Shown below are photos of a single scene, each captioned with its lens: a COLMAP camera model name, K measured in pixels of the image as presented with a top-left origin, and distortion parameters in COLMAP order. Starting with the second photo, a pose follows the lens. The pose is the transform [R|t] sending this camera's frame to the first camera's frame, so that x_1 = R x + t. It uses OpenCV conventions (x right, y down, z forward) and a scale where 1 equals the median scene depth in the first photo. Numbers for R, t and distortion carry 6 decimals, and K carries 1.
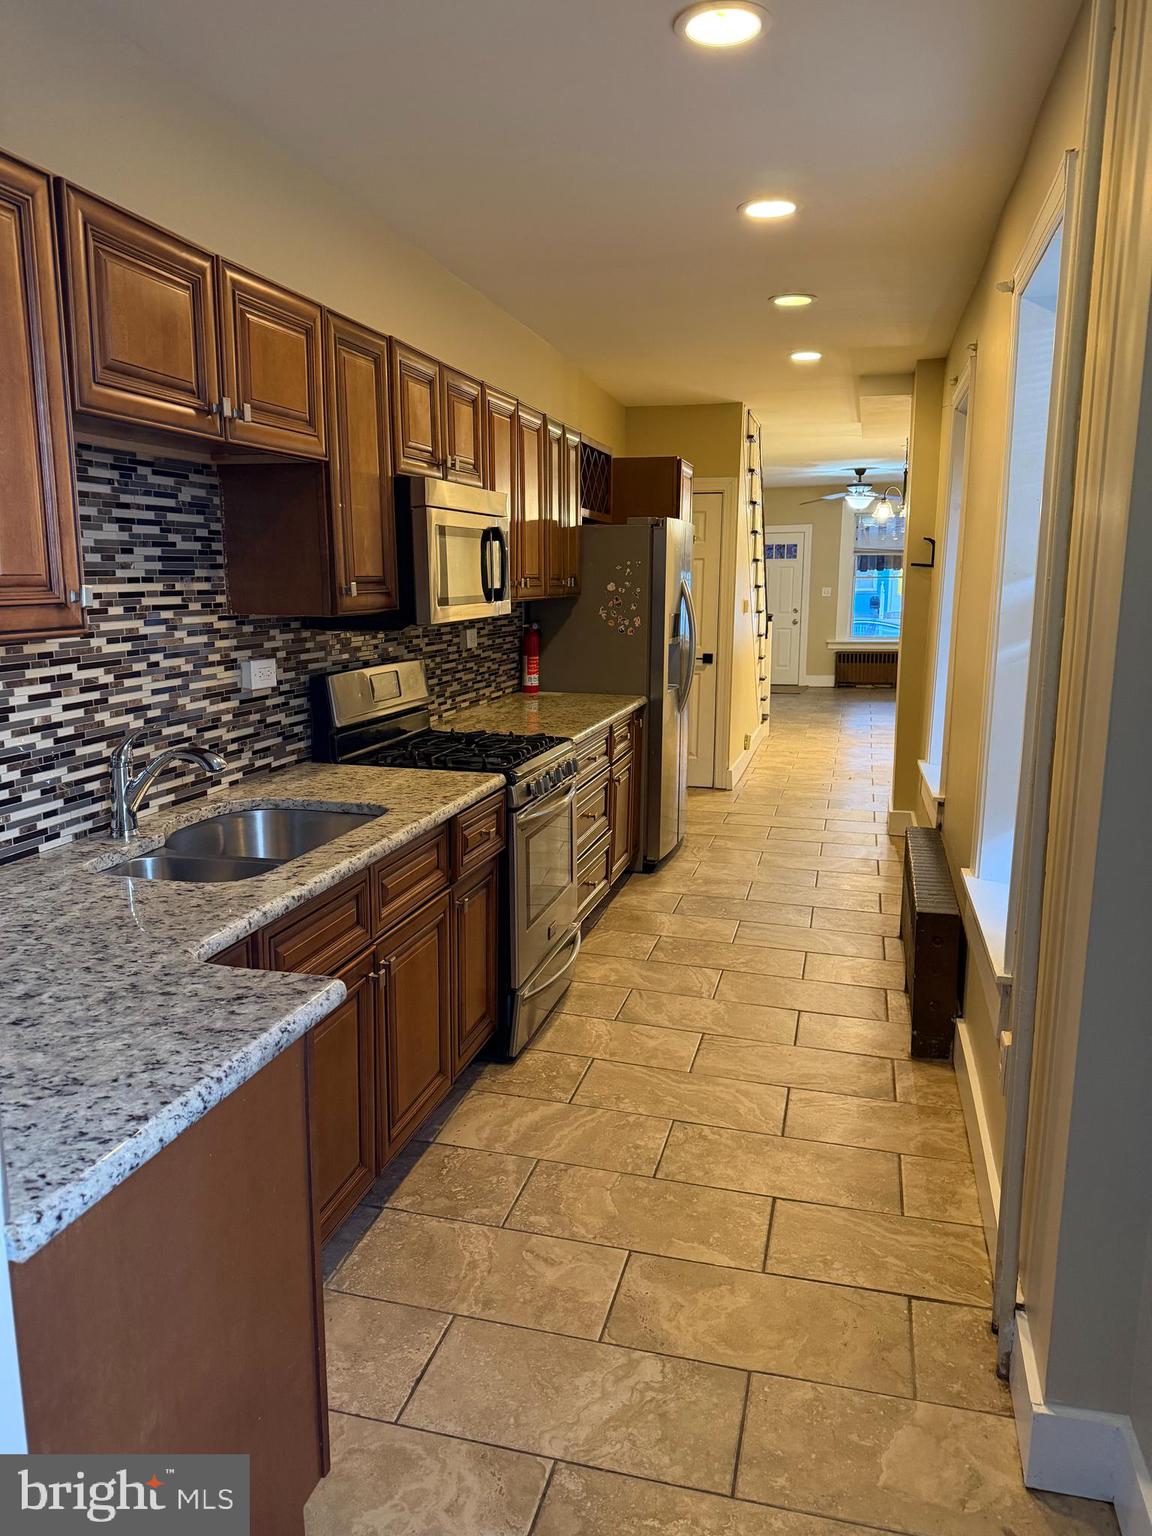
lens RADIAL K [[1068.1, 0, 564.1], [0, 1068.1, 758.1], [0, 0, 1]] dist [0.008026, -0.000244]
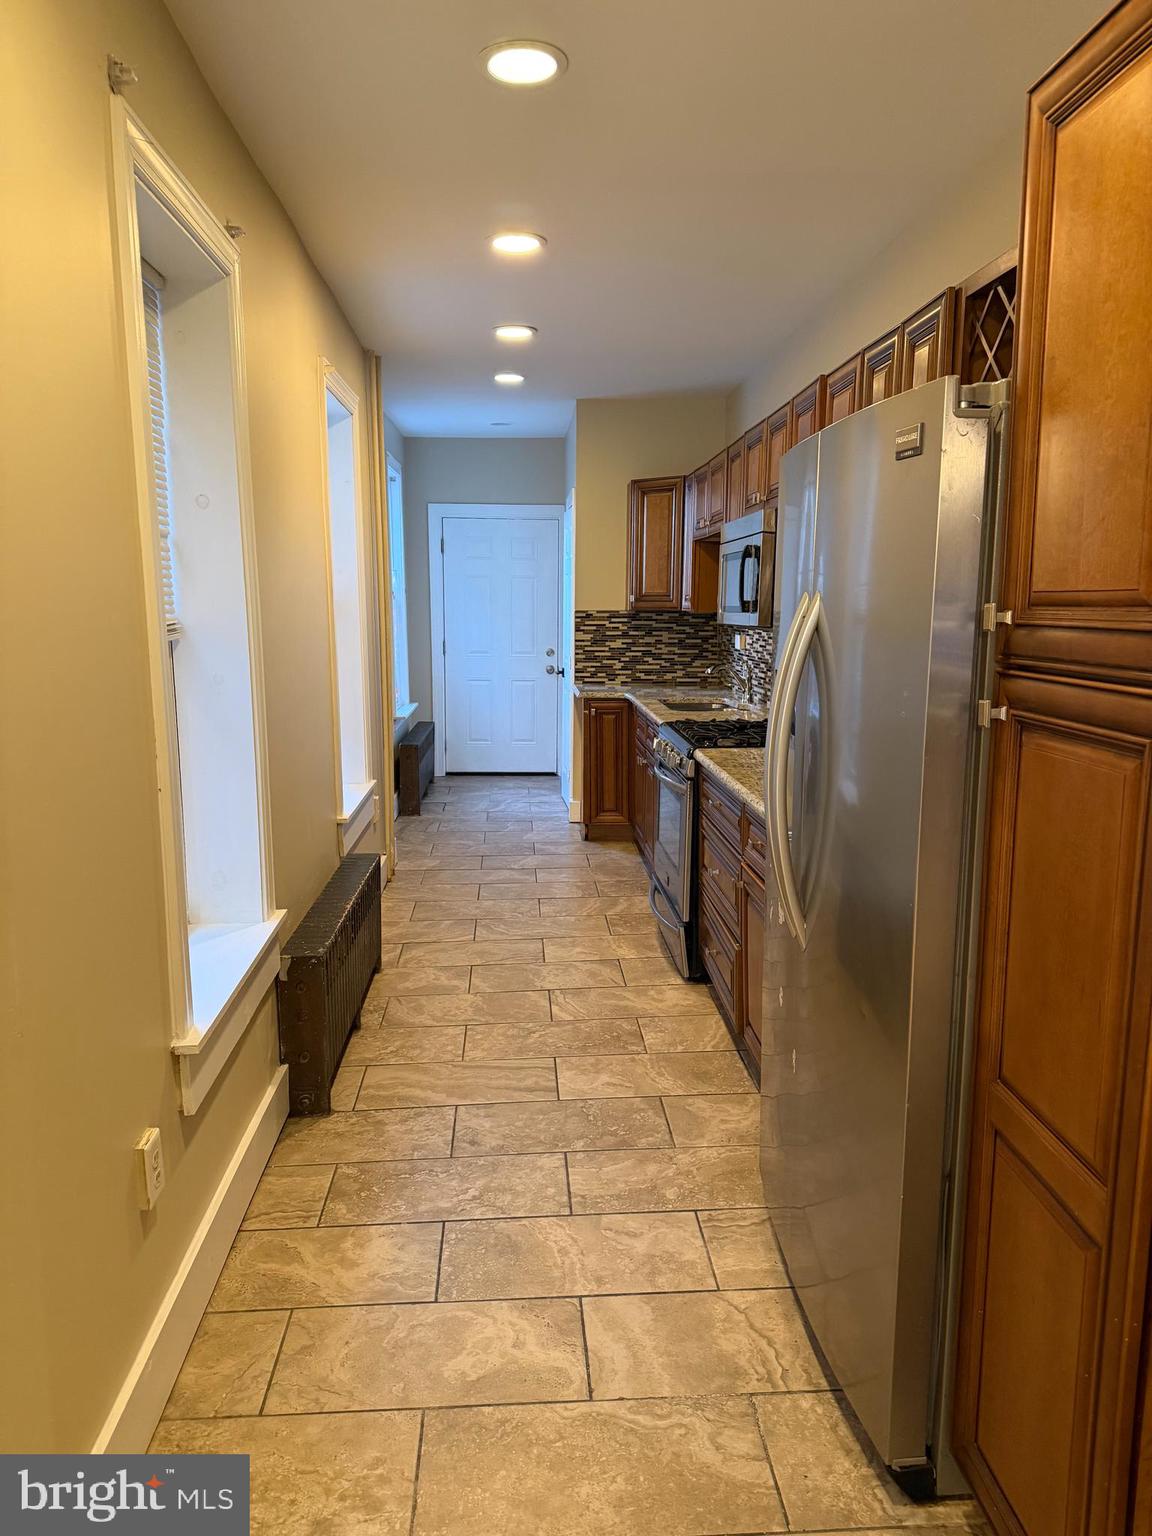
lens RADIAL K [[1068.1, 0, 572.6], [0, 1068.1, 778.7], [0, 0, 1]] dist [0.008026, -0.000244]
pose [[-0.948868, 0.050022, -0.311684, 0.469371], [-0.055357, 0.945698, 0.320298, -0.335849], [0.310781, 0.321174, -0.894574, 2.029412]]
